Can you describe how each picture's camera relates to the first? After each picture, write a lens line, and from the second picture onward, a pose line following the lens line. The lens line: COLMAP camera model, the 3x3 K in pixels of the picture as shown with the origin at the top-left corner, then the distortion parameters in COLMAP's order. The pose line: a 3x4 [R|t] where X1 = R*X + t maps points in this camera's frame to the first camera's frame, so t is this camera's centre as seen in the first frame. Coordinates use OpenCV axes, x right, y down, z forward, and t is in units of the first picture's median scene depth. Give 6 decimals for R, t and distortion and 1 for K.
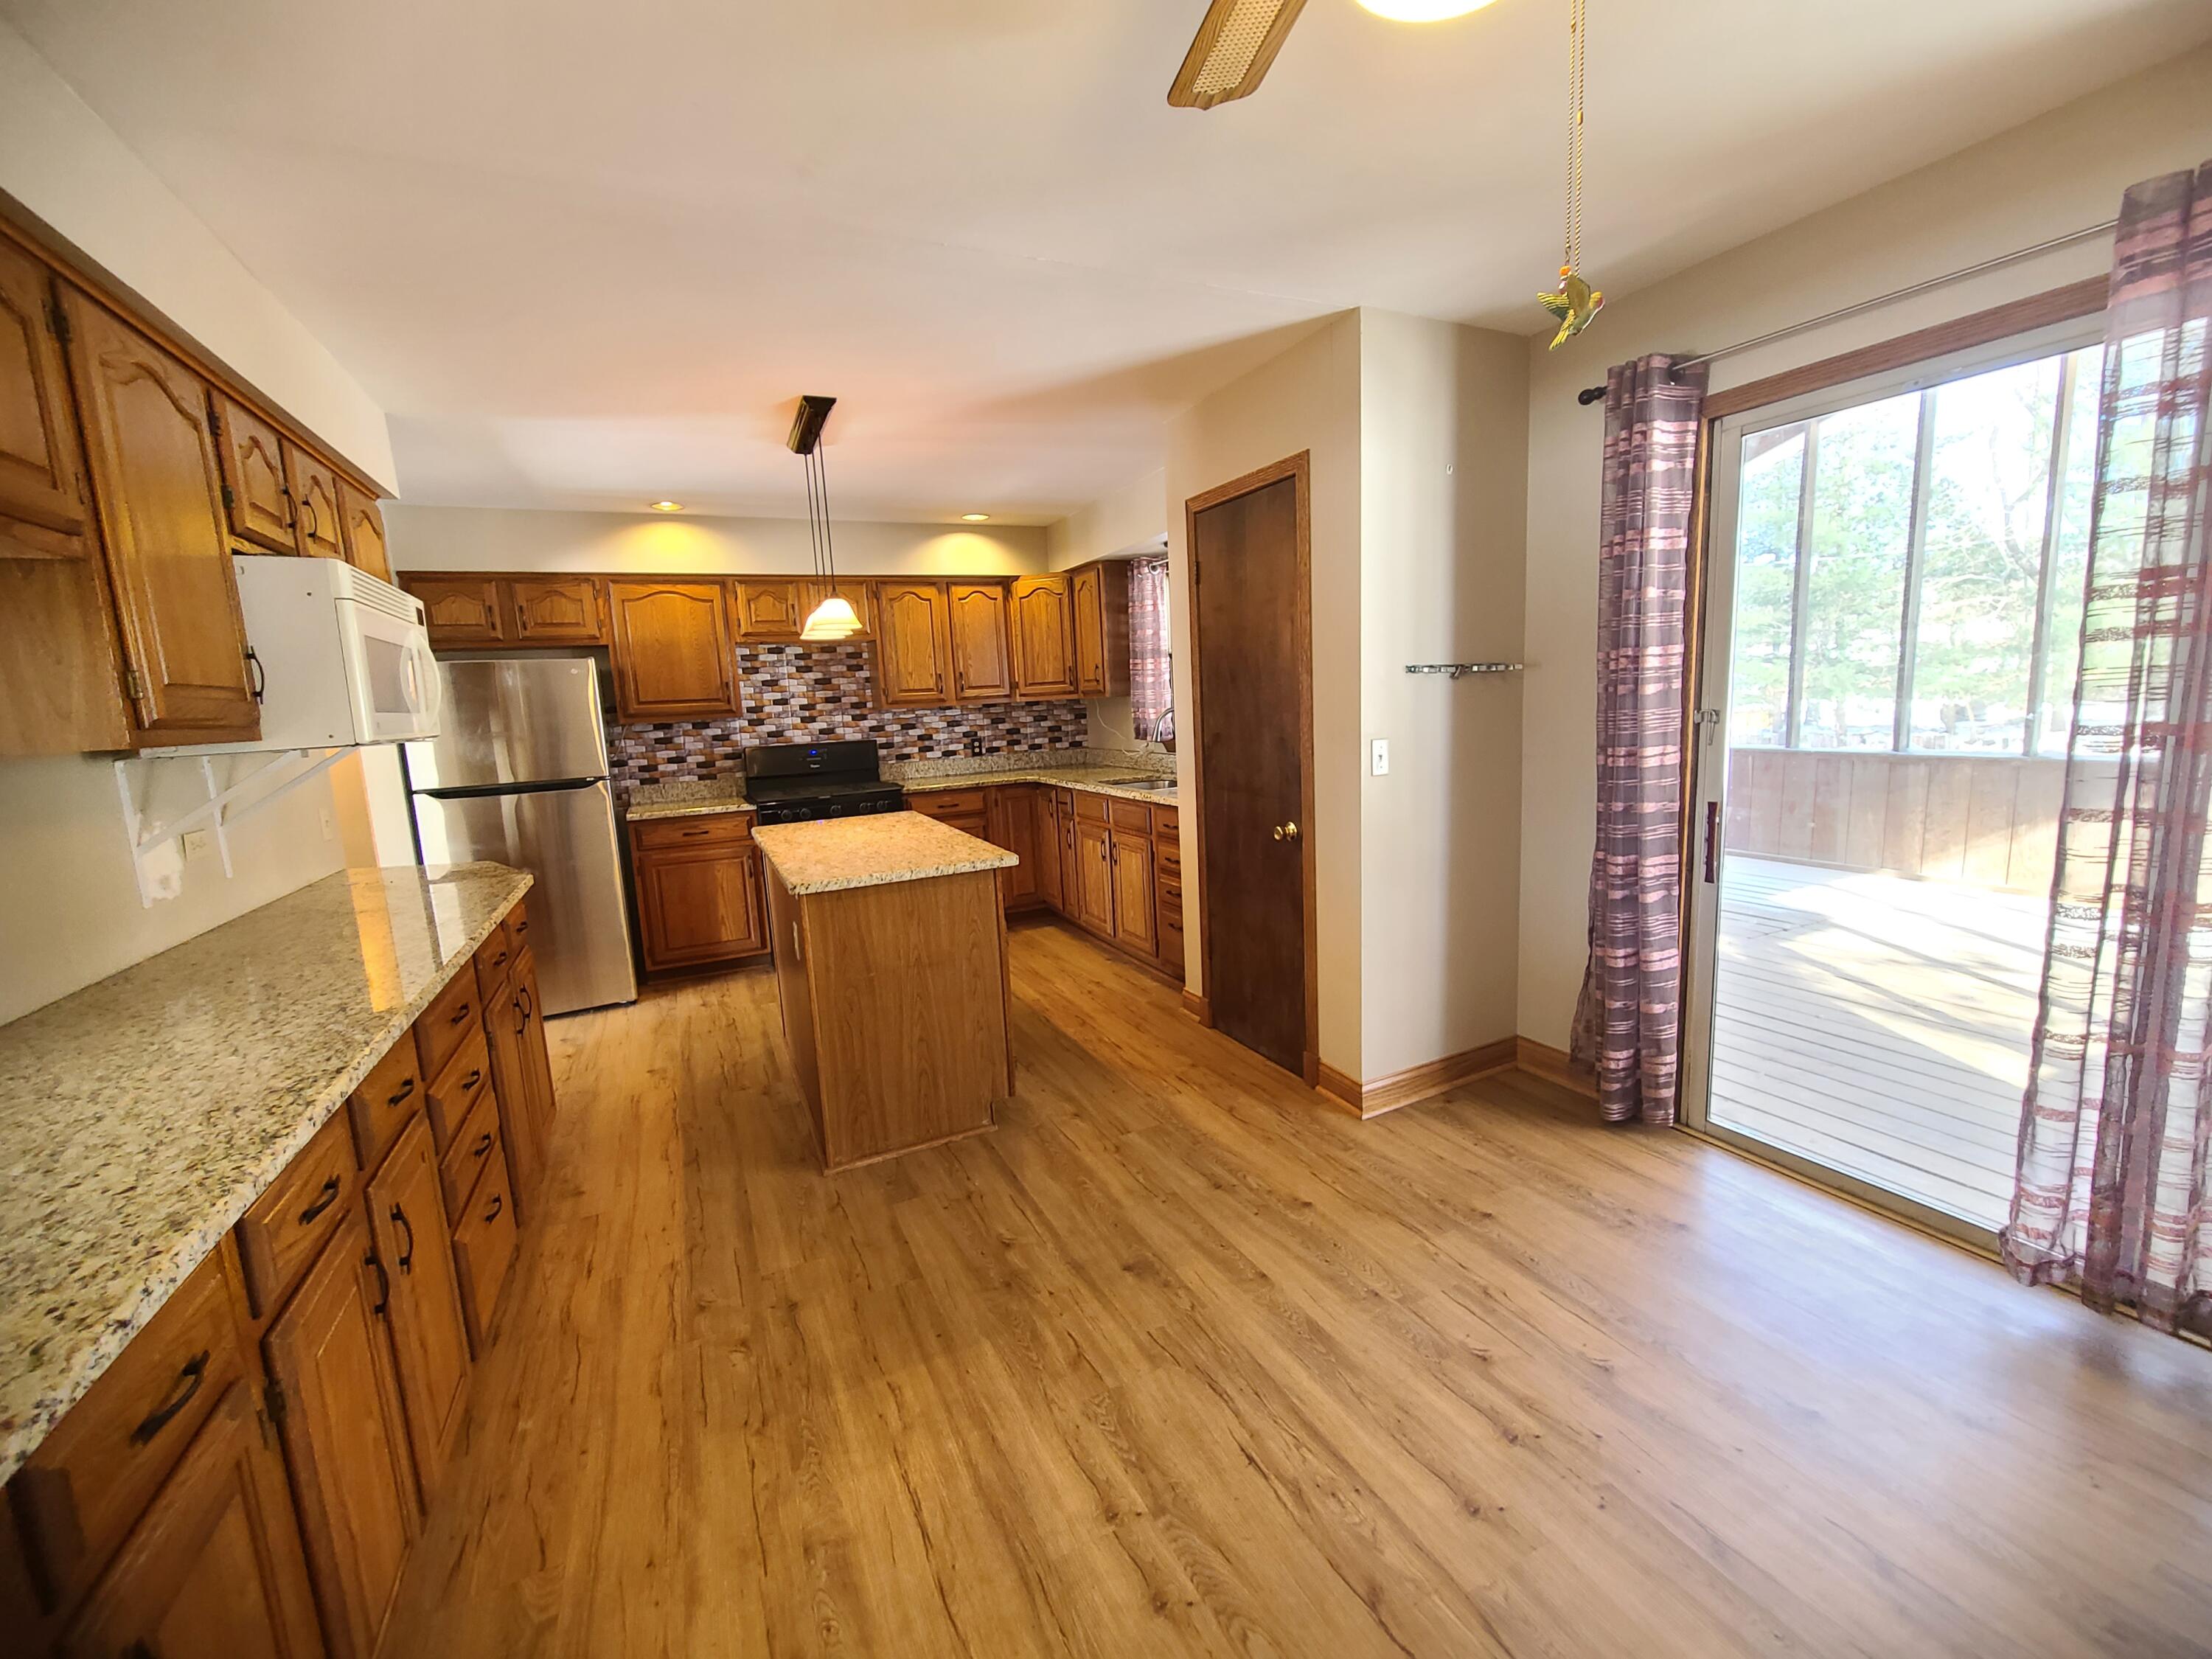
lens RADIAL K [[904.8, 0, 1106.6], [0, 904.8, 826.5], [0, 0, 1]] dist [-0.000778, -0.000251]
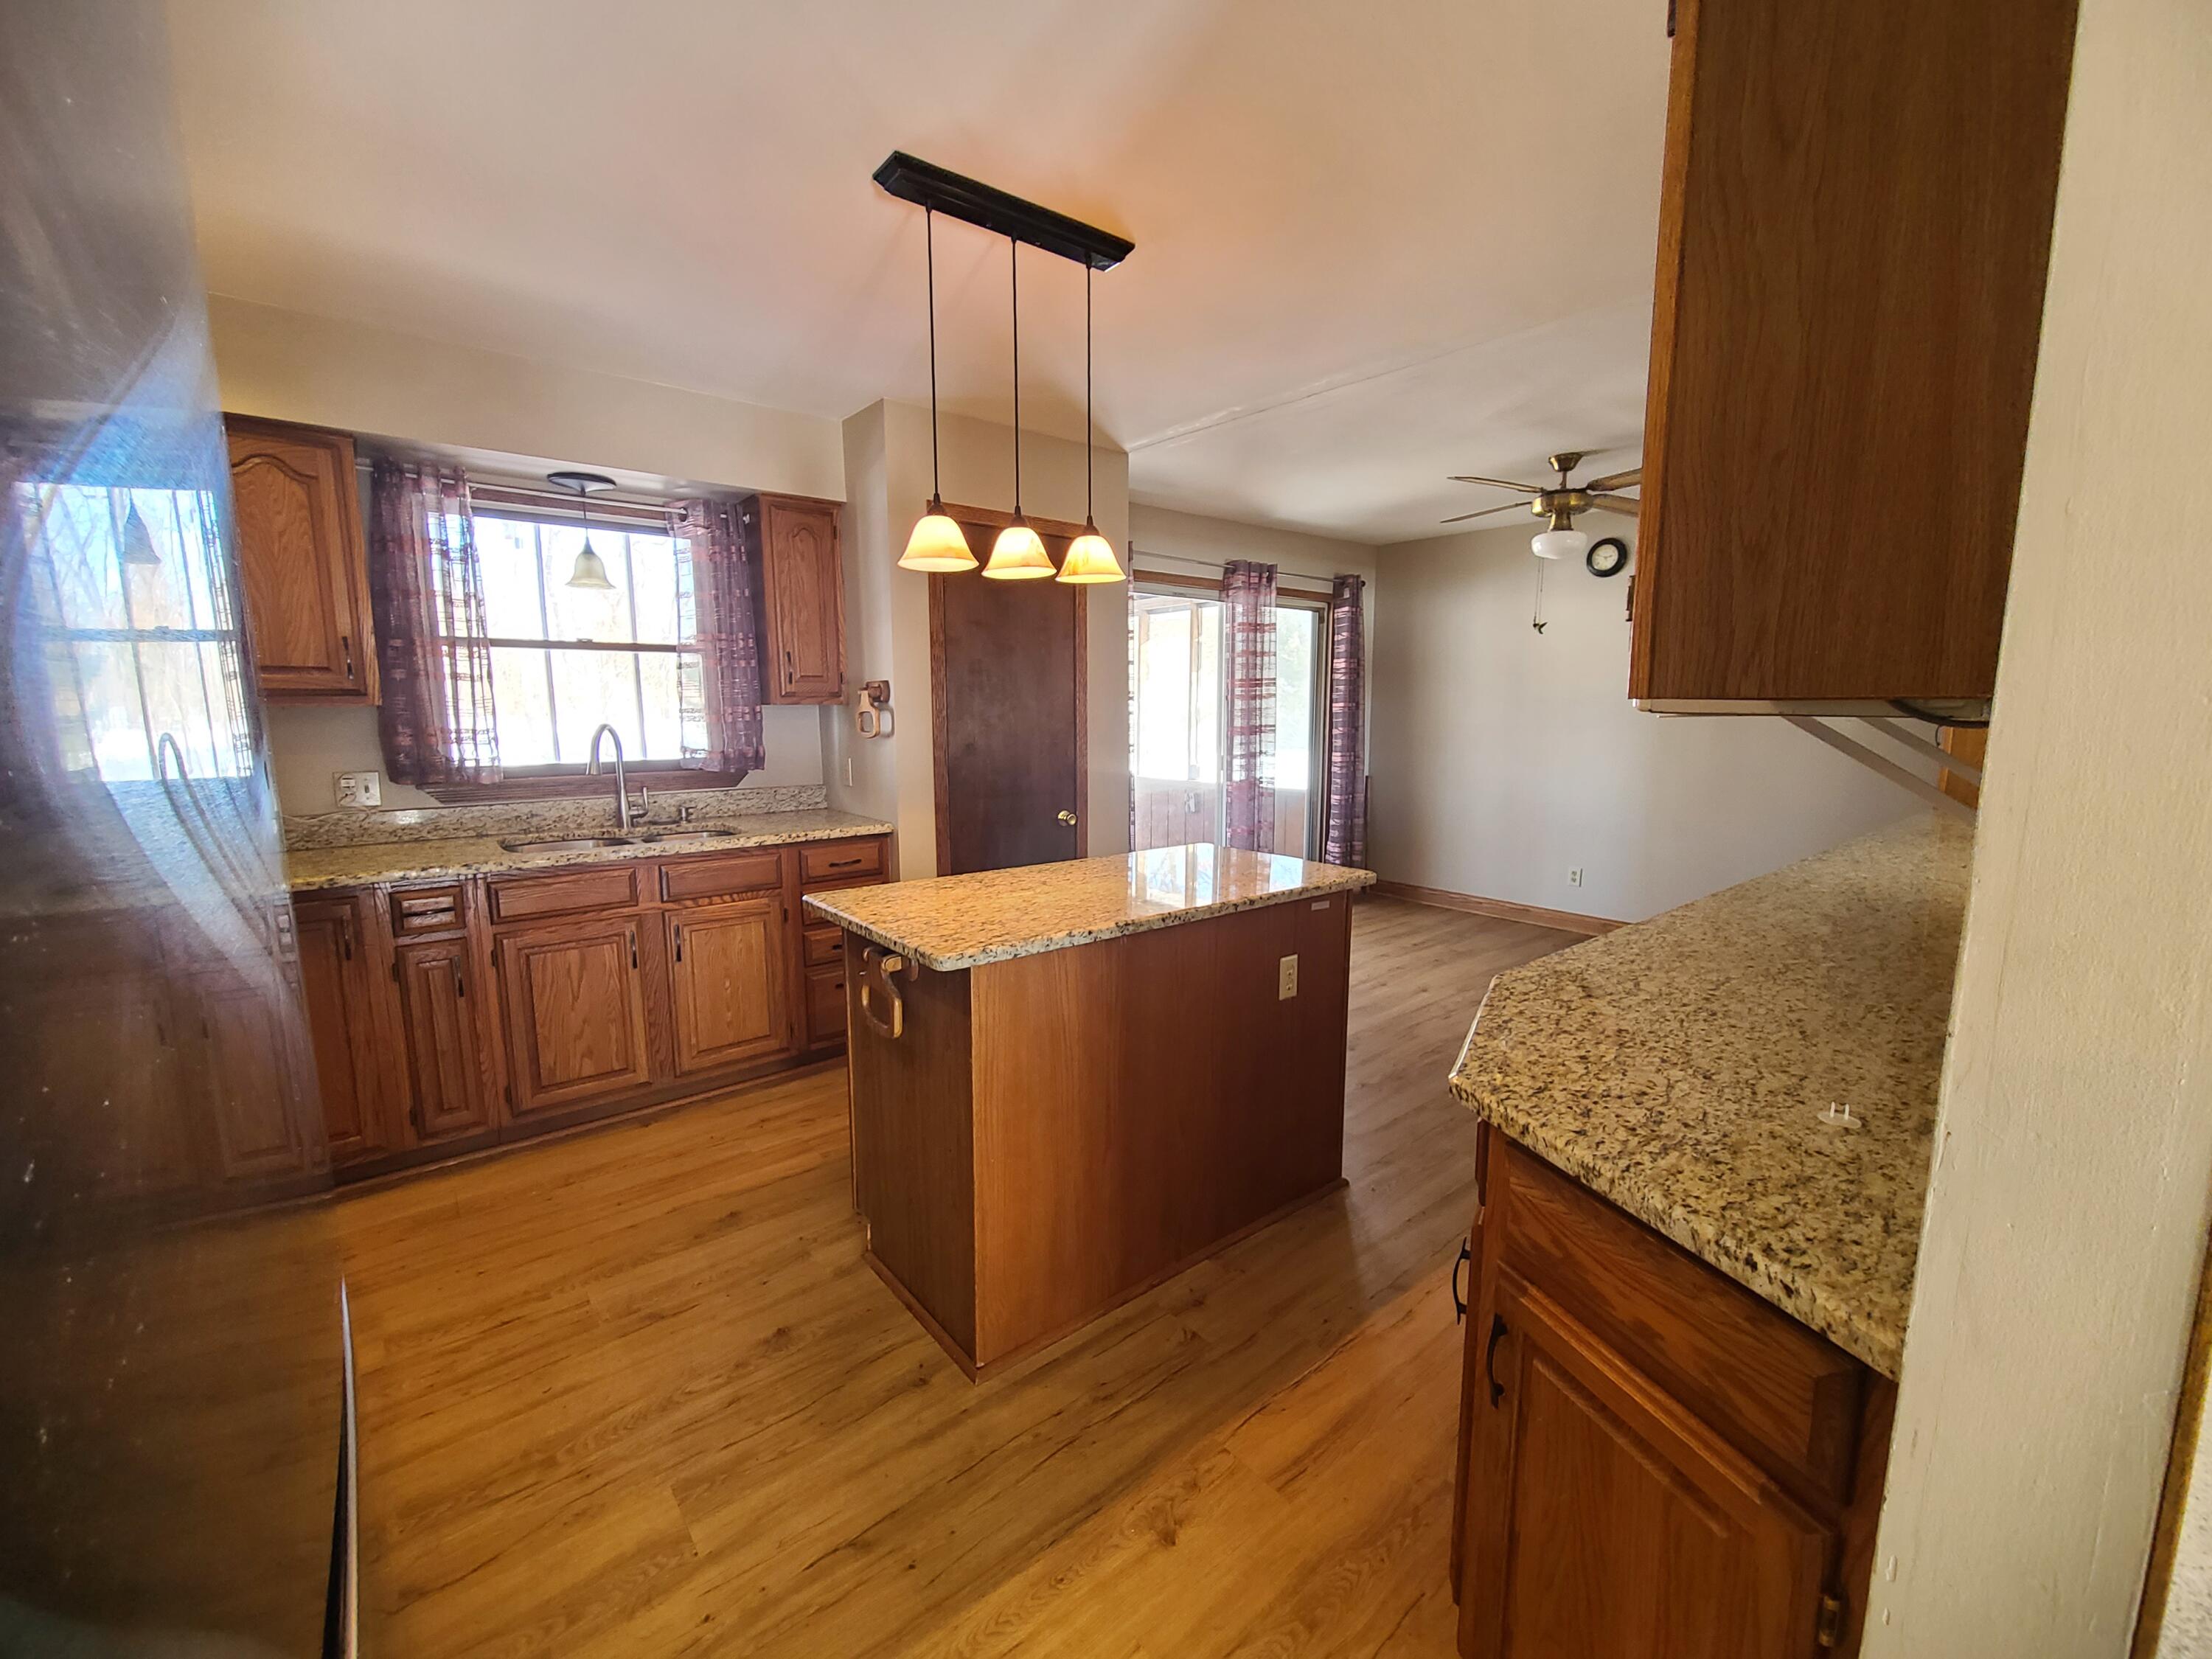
lens RADIAL K [[904.8, 0, 1106.6], [0, 904.8, 826.5], [0, 0, 1]] dist [-0.000778, -0.000251]
pose [[-0.247175, -0.081769, 0.965515, -1.418923], [0.153159, 0.980610, 0.122256, -0.176130], [-0.956790, 0.178096, -0.229859, 1.728361]]
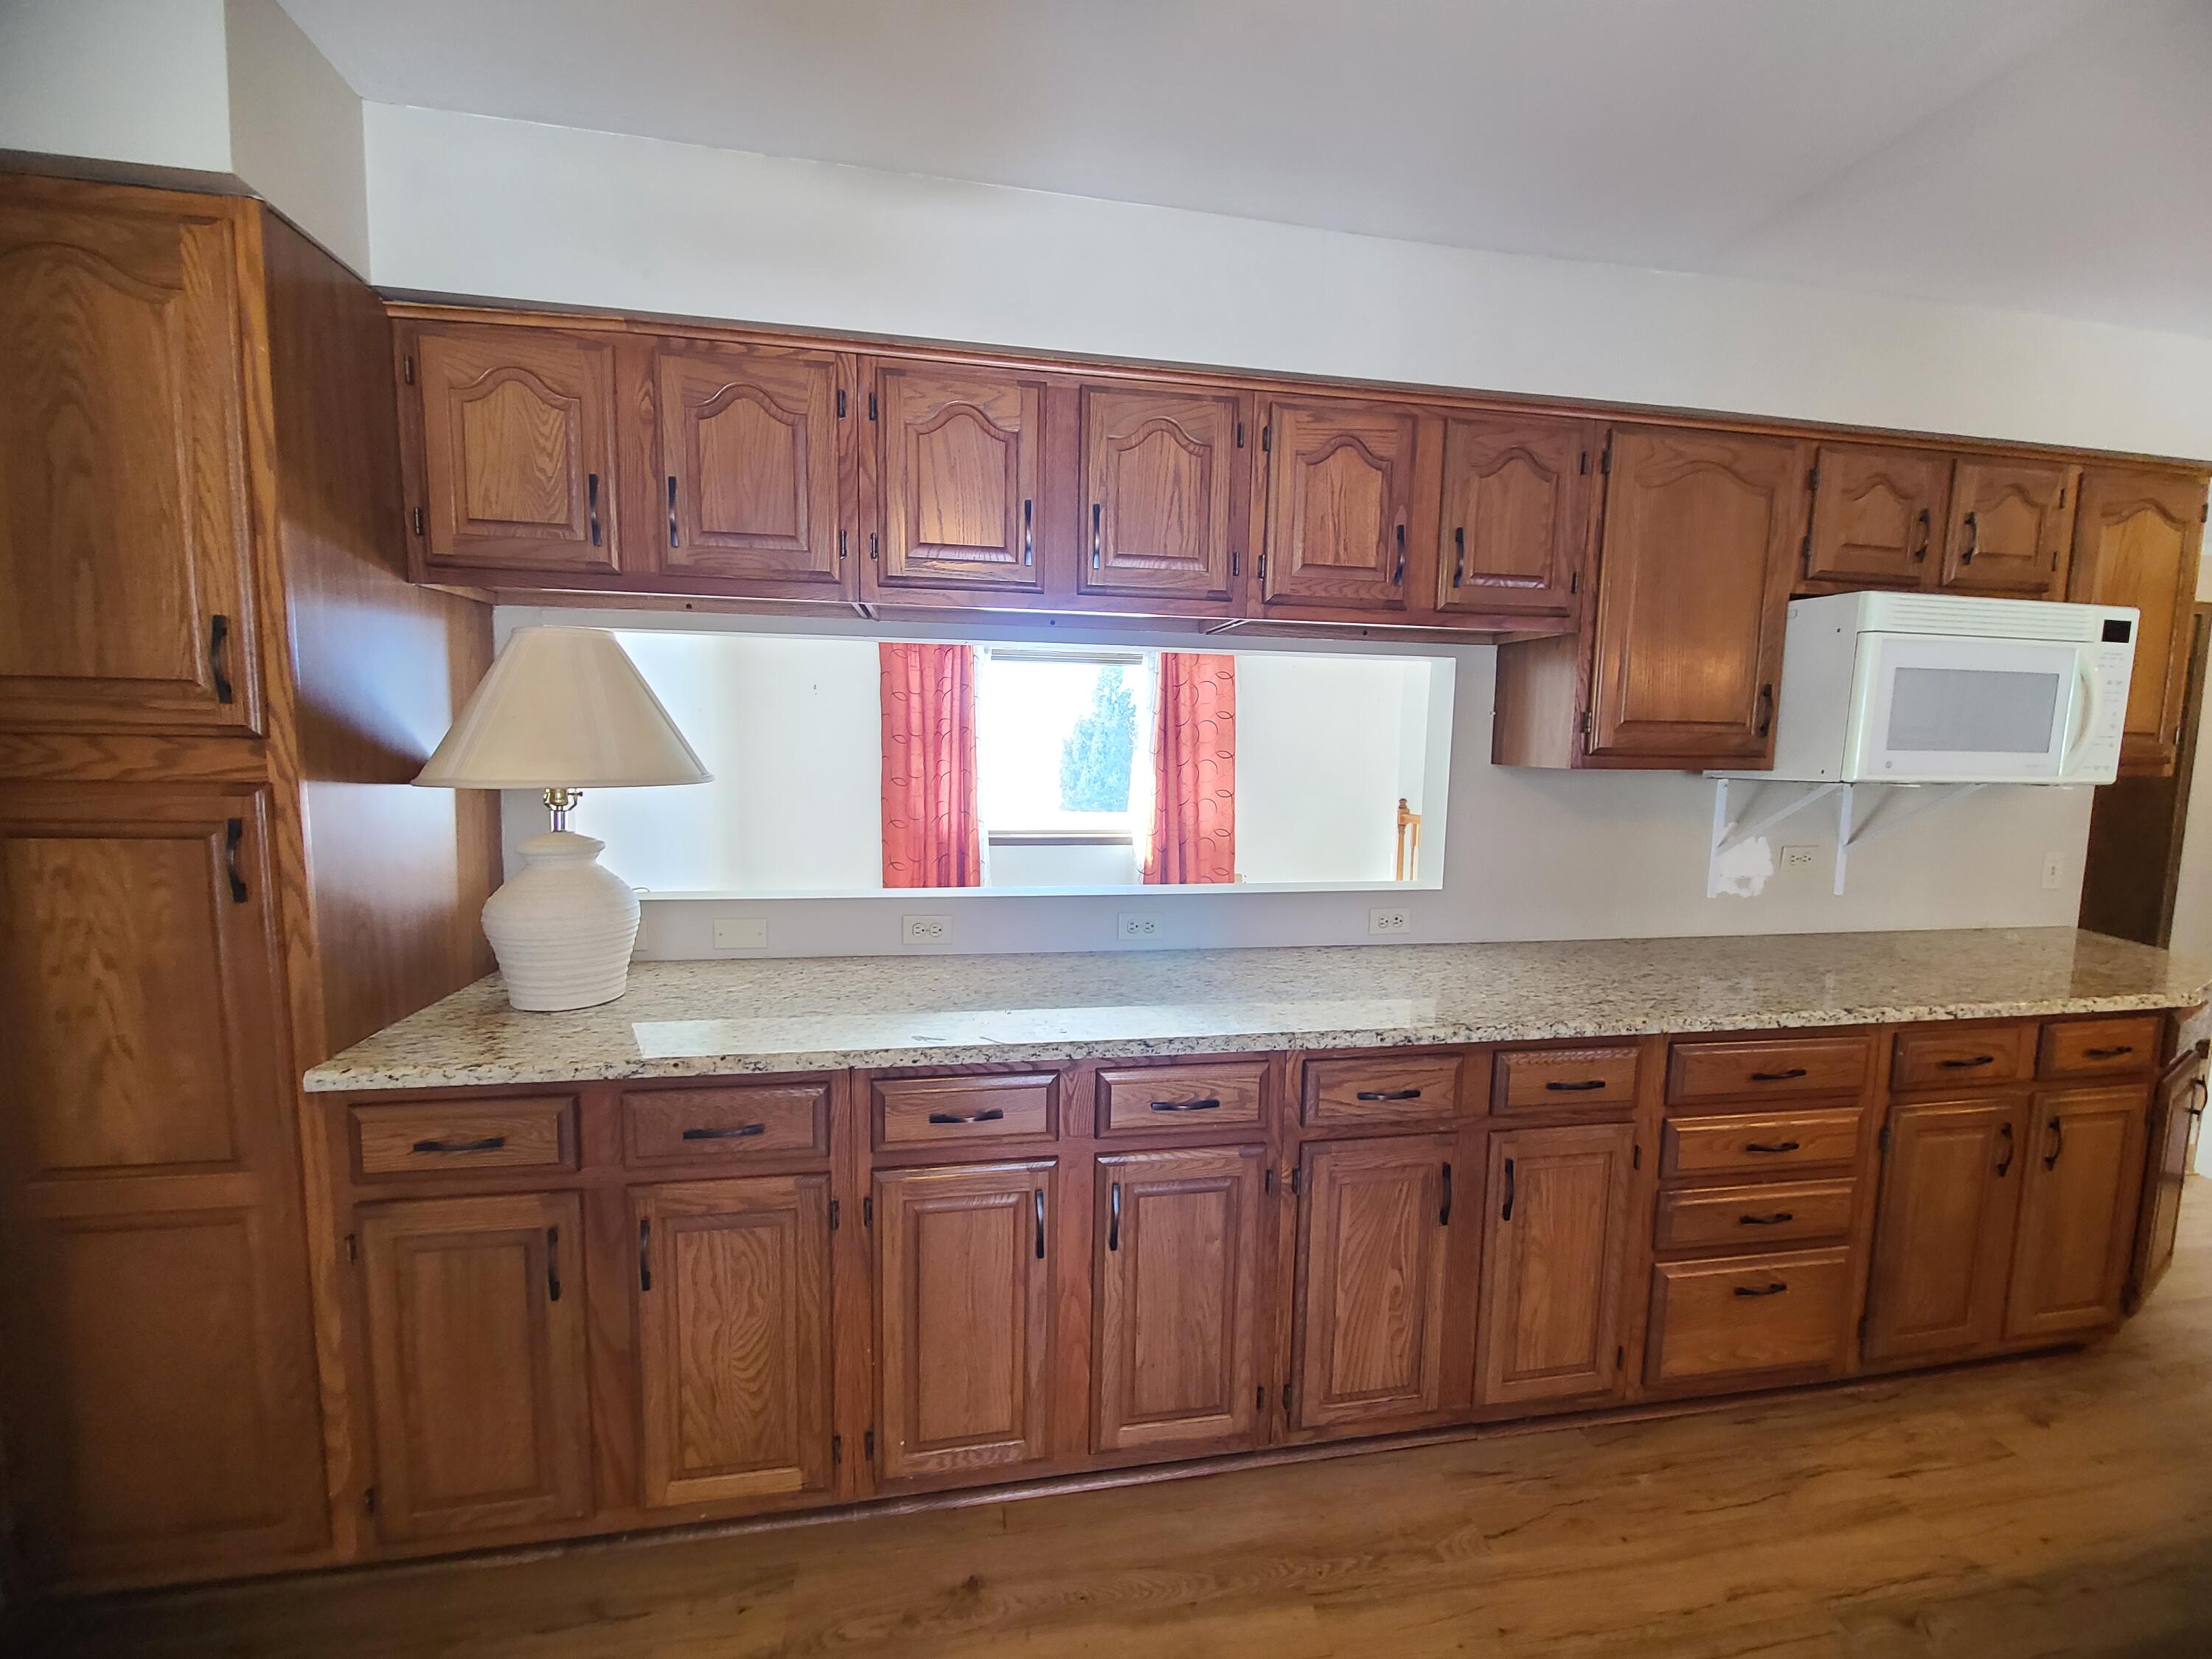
lens RADIAL K [[904.8, 0, 1106.6], [0, 904.8, 826.5], [0, 0, 1]] dist [-0.000778, -0.000251]
pose [[-0.253616, 0.141894, -0.956841, 0.280498], [-0.144009, 0.972620, 0.182405, -0.100201], [0.956525, 0.184055, -0.226238, 0.436240]]
